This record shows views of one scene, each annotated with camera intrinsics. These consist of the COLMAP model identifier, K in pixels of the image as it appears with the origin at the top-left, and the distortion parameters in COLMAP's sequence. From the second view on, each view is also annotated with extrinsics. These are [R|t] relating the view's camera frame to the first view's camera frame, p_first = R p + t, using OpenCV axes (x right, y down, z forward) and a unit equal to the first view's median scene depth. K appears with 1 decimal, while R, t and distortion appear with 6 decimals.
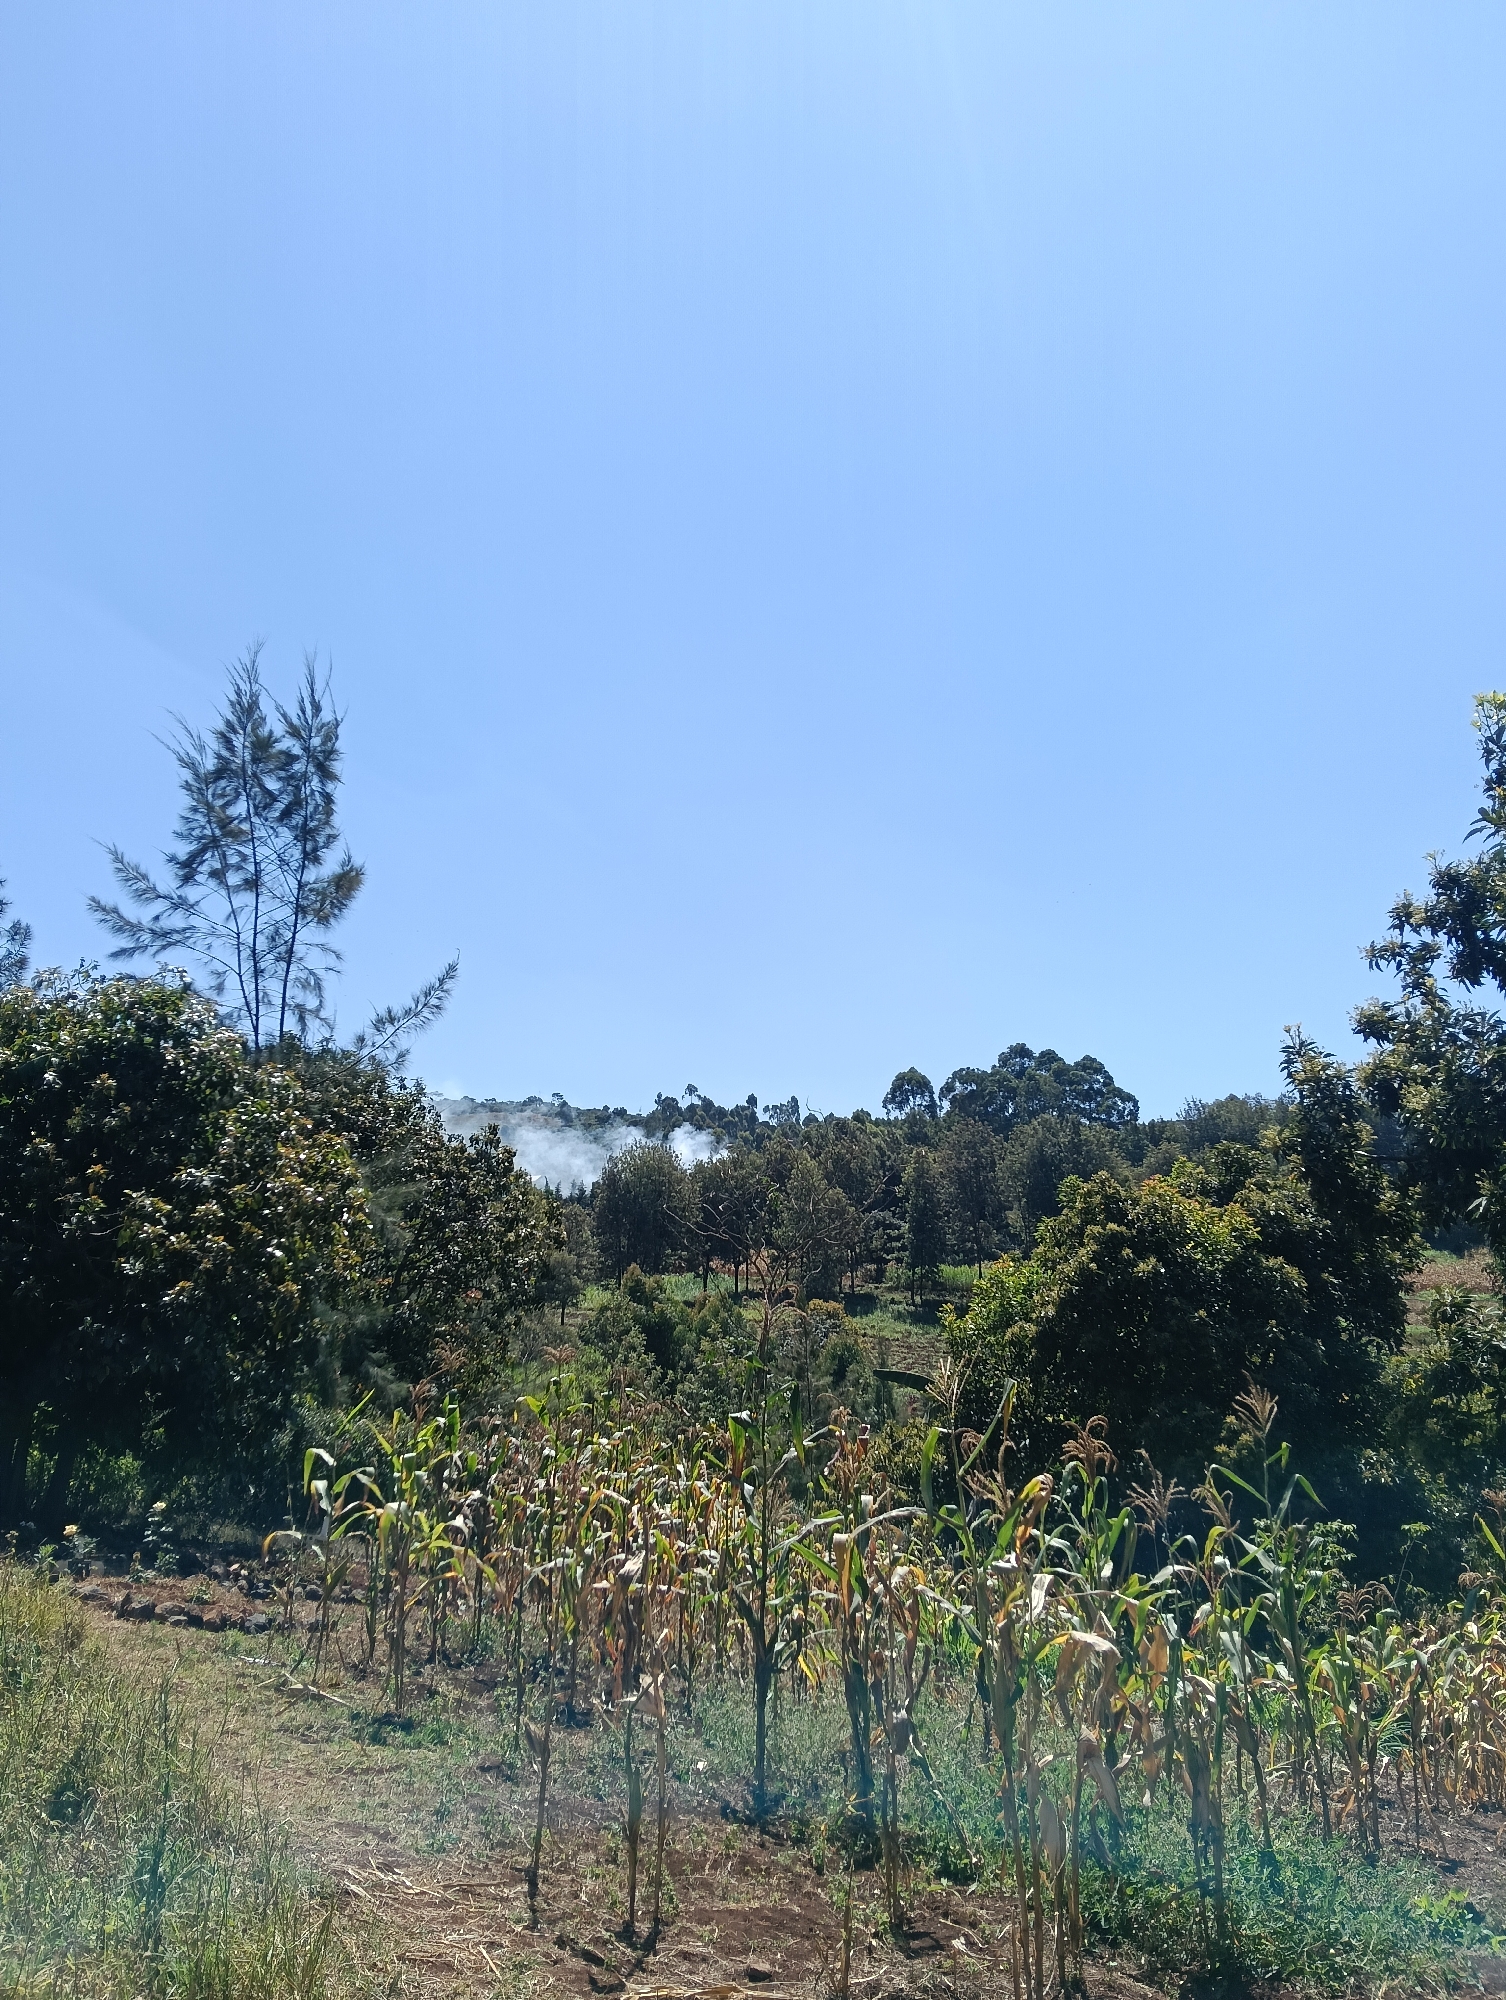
lens RADIAL K [[1730.9, 0, 753.0], [0, 1730.9, 1000.0], [0, 0, 1]] dist [0.128224, -0.166426]
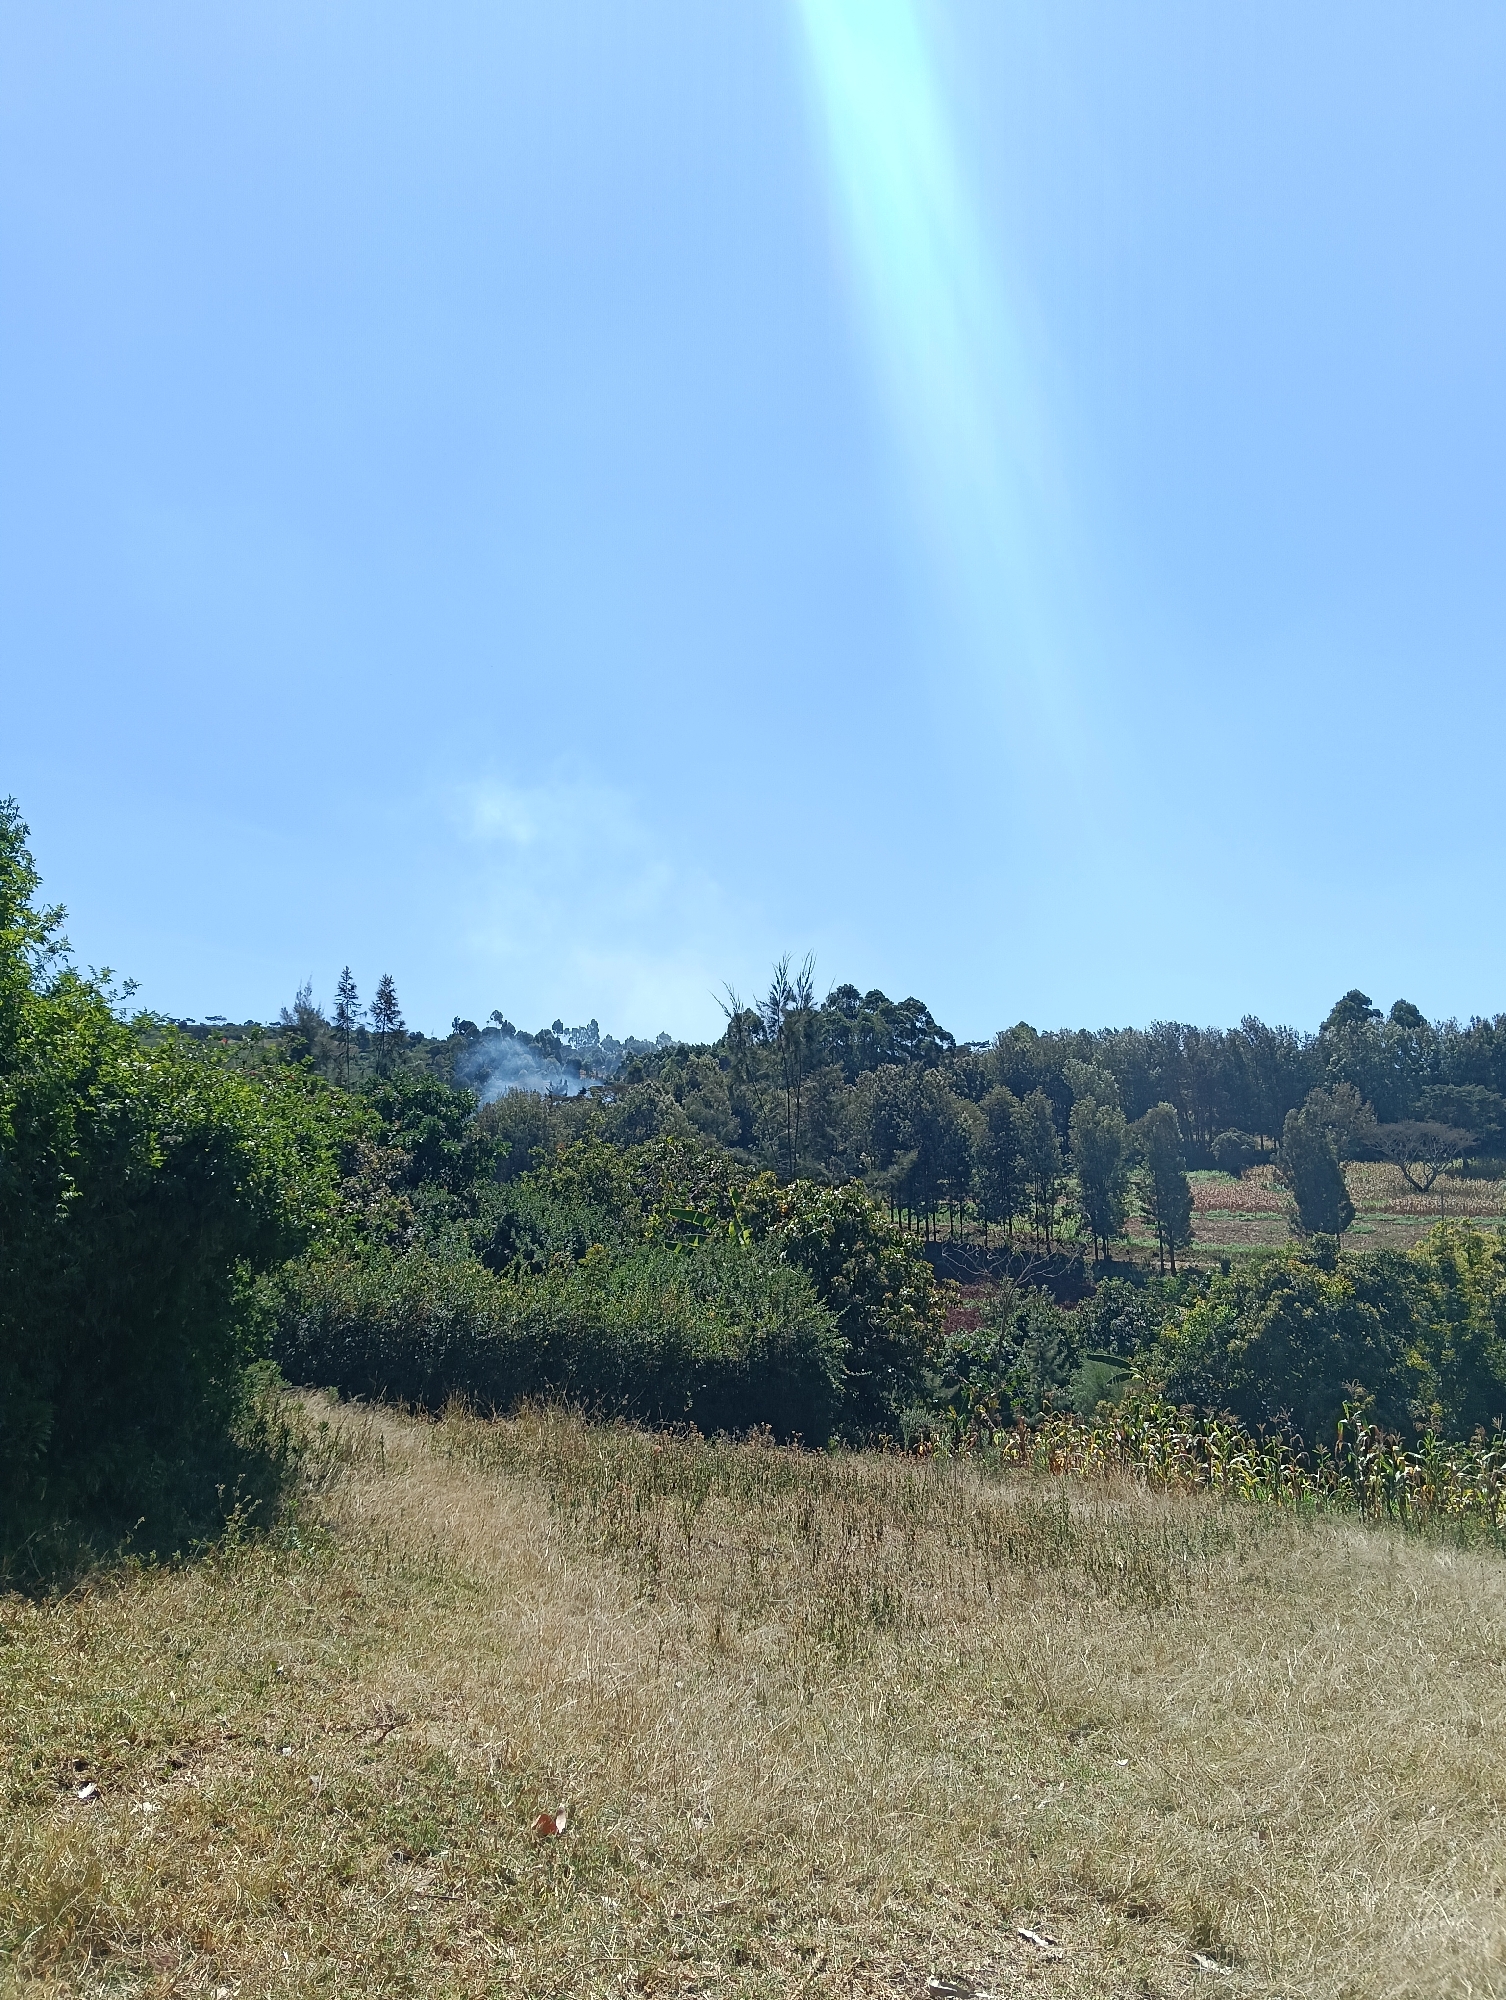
lens RADIAL K [[1781.1, 0, 753.0], [0, 1781.1, 1000.0], [0, 0, 1]] dist [0.017630, 0.011946]
pose [[0.989829, -0.006164, 0.142128, -0.854819], [-0.001911, 0.998395, 0.056605, -0.392166], [-0.142249, -0.056301, 0.988228, -1.097850]]
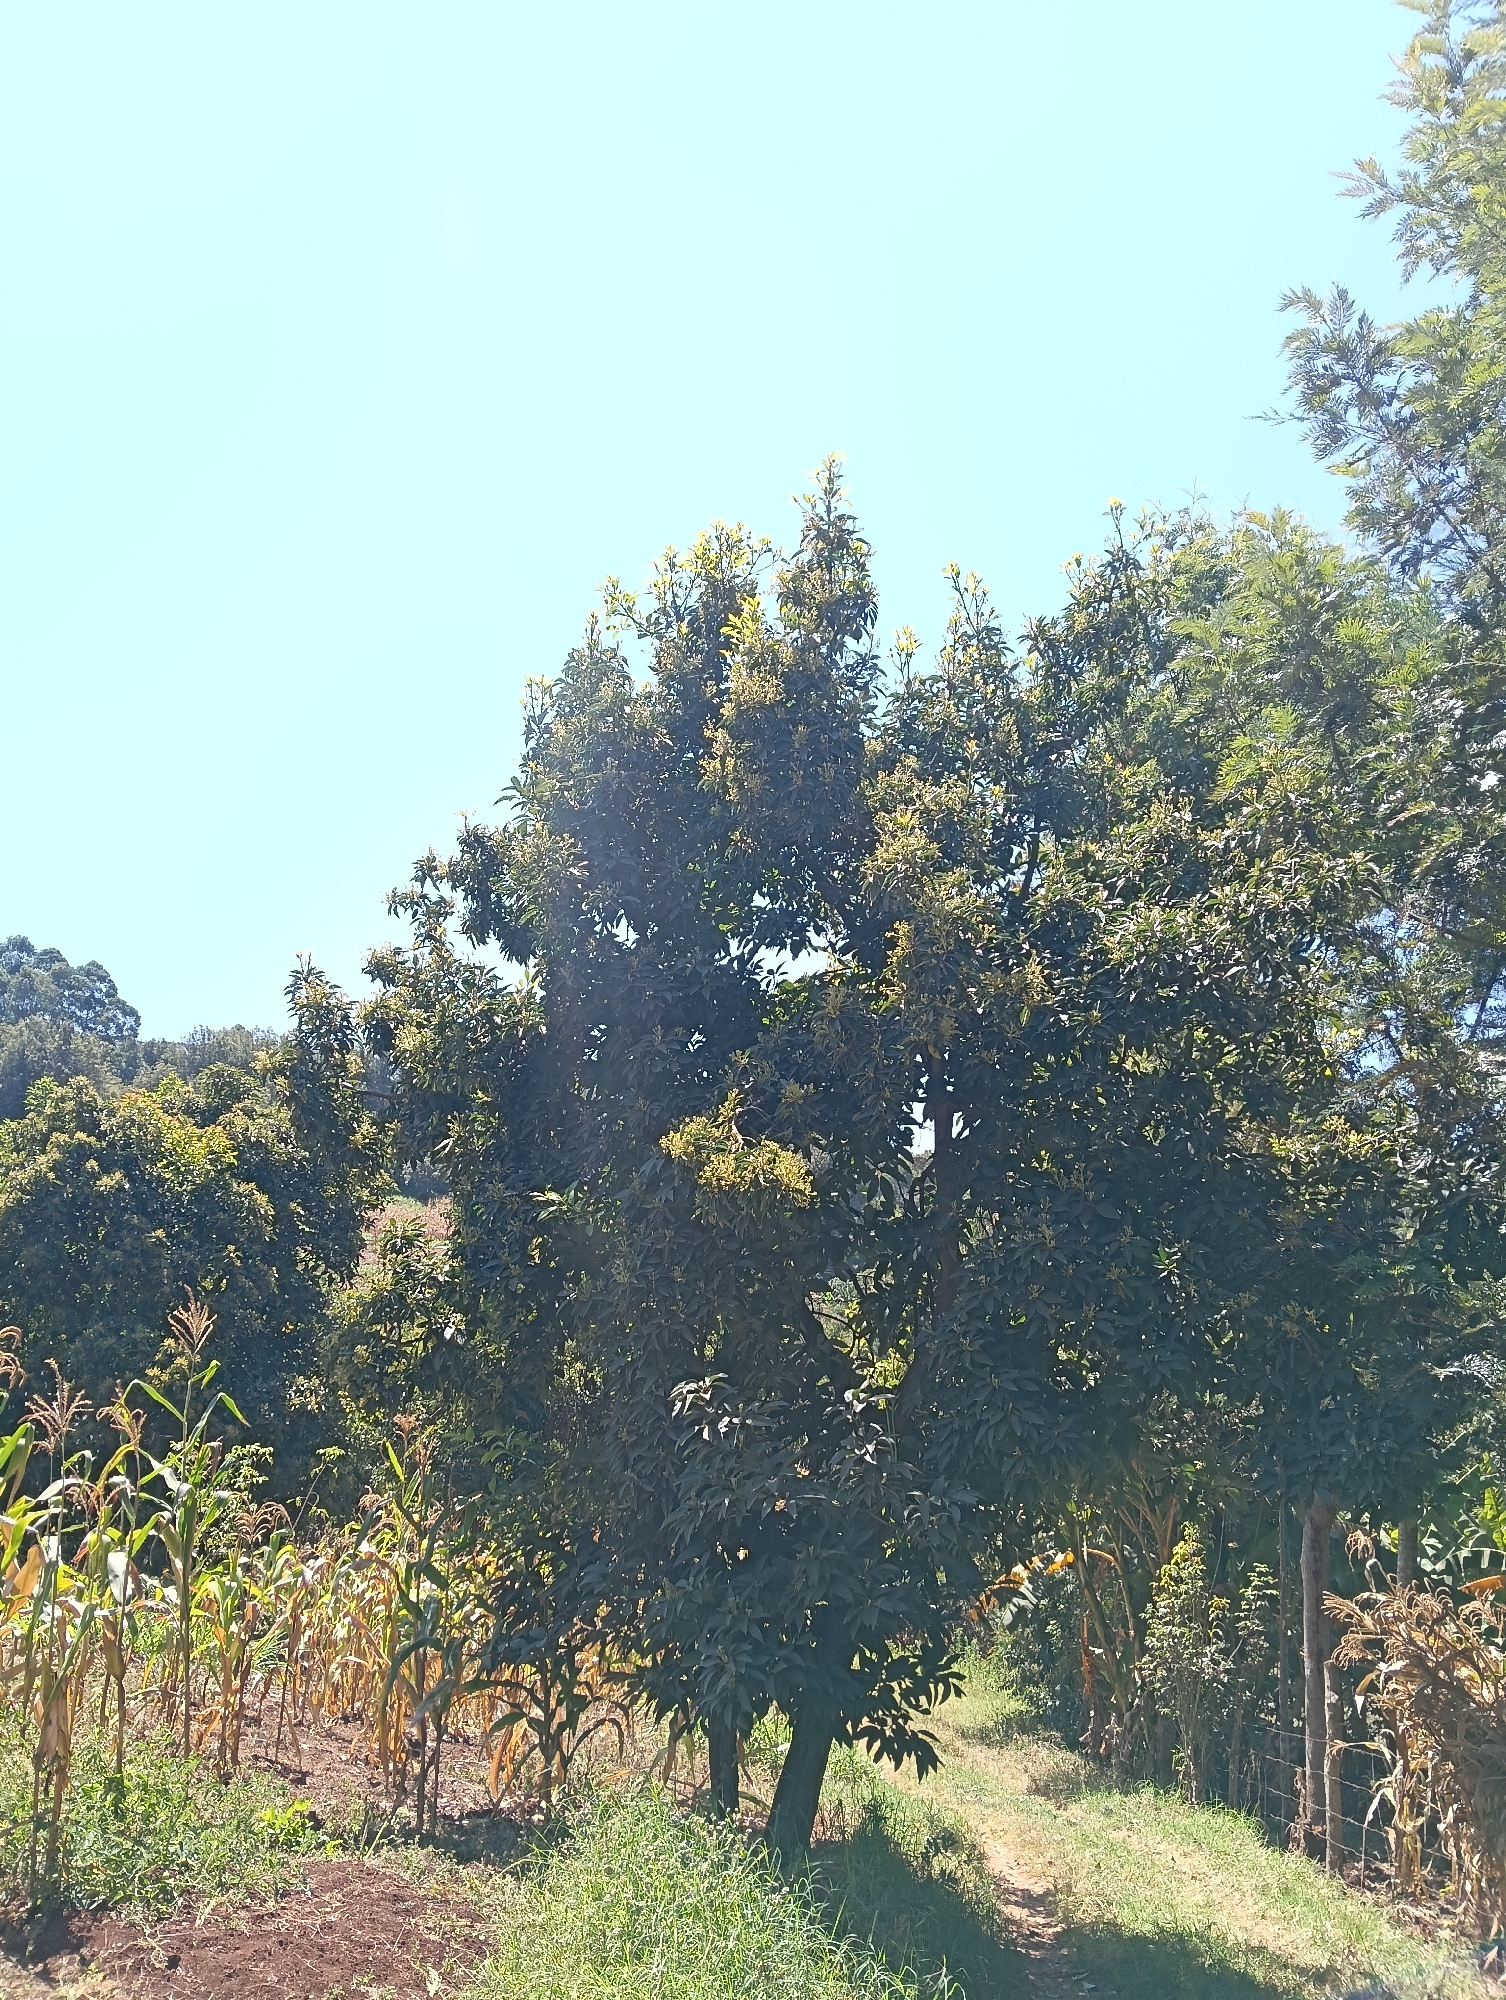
lens RADIAL K [[1781.1, 0, 753.0], [0, 1781.1, 1000.0], [0, 0, 1]] dist [0.017630, 0.011946]
pose [[0.843747, 0.149749, 0.515428, 0.009579], [-0.169824, 0.985439, -0.008304, 0.007856], [-0.509166, -0.080526, 0.856893, 0.013476]]
